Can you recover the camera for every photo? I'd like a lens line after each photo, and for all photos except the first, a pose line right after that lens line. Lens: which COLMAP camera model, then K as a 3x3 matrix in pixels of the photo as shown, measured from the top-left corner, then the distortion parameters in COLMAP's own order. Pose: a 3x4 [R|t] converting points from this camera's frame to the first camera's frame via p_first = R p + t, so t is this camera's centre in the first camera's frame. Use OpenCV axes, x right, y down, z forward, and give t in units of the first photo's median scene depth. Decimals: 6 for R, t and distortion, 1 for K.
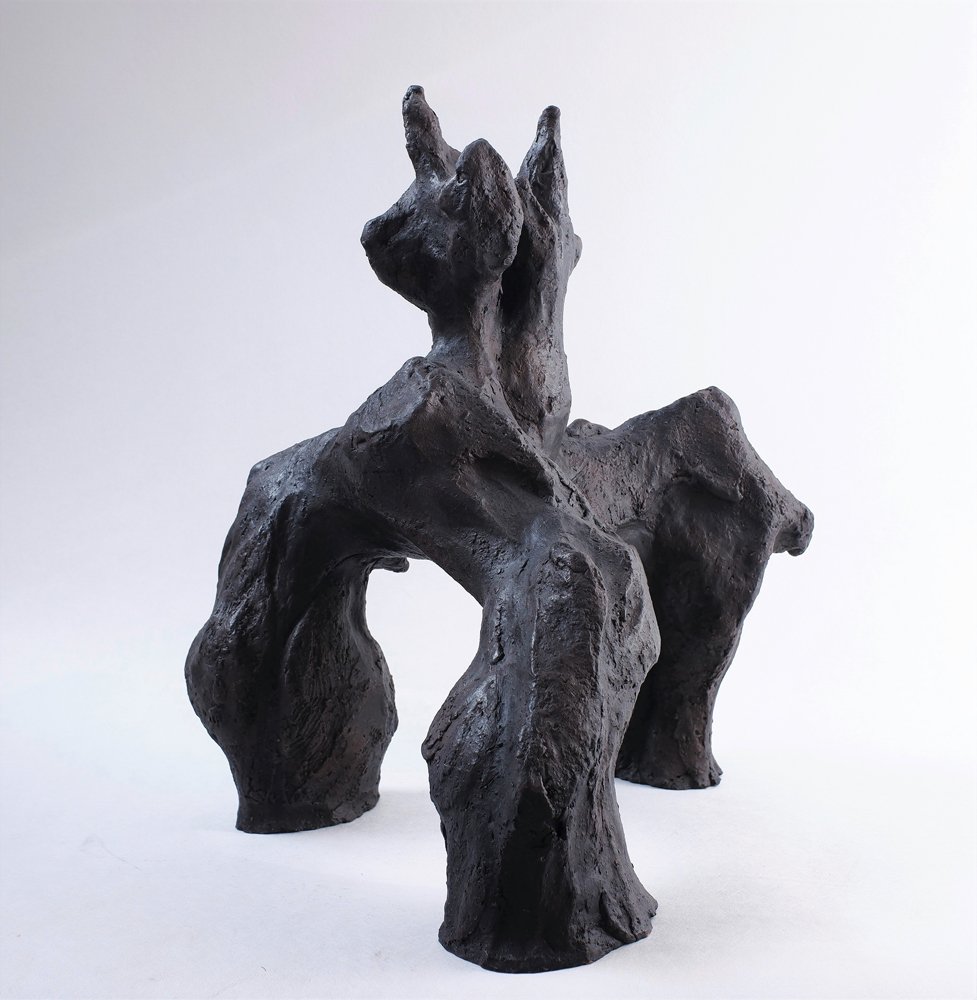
lens RADIAL K [[1331.6, 0, 484.6], [0, 1331.6, 491.7], [0, 0, 1]] dist [-0.021134, 0.000000]
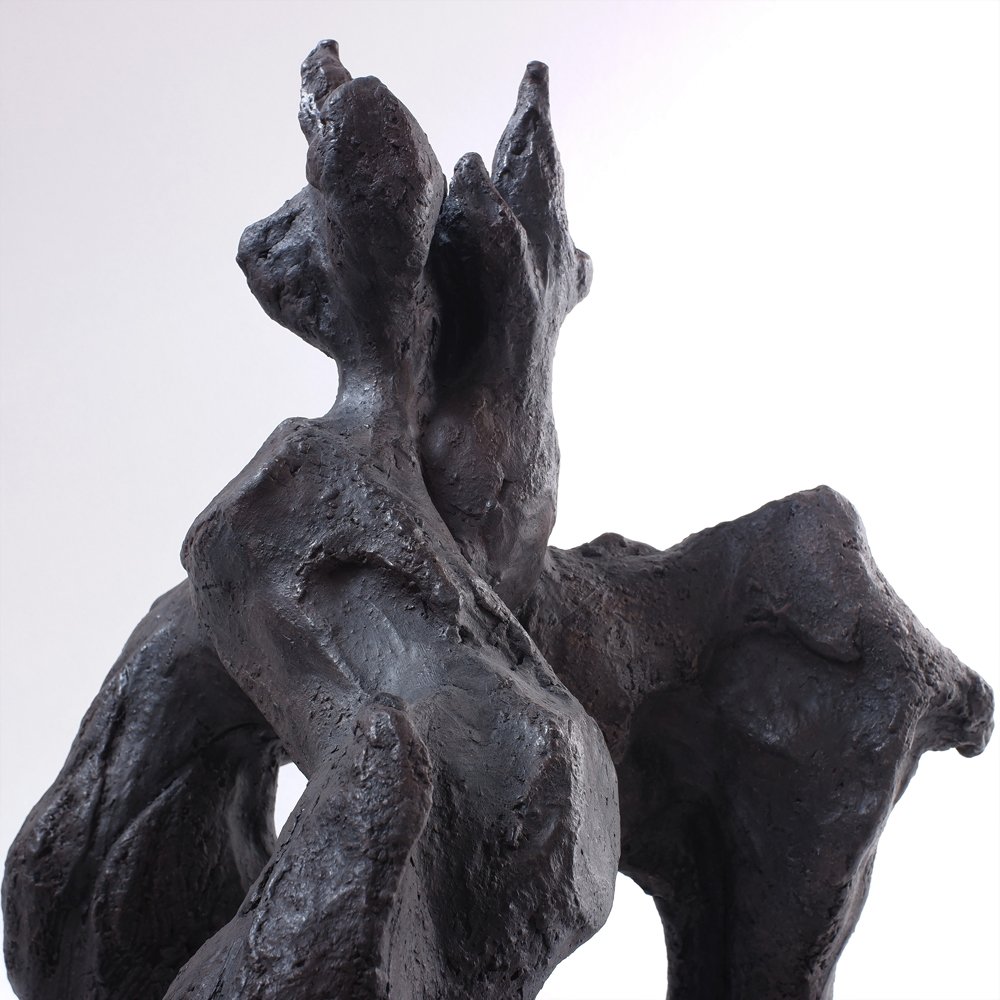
lens RADIAL K [[1286.0, 0, 509.3], [0, 1286.0, 505.4], [0, 0, 1]] dist [-0.011422, 0.000000]
pose [[0.968620, -0.008438, -0.248404, 0.188404], [-0.029609, 0.988389, -0.149033, 0.029935], [0.246777, 0.151711, 0.957123, 0.384028]]
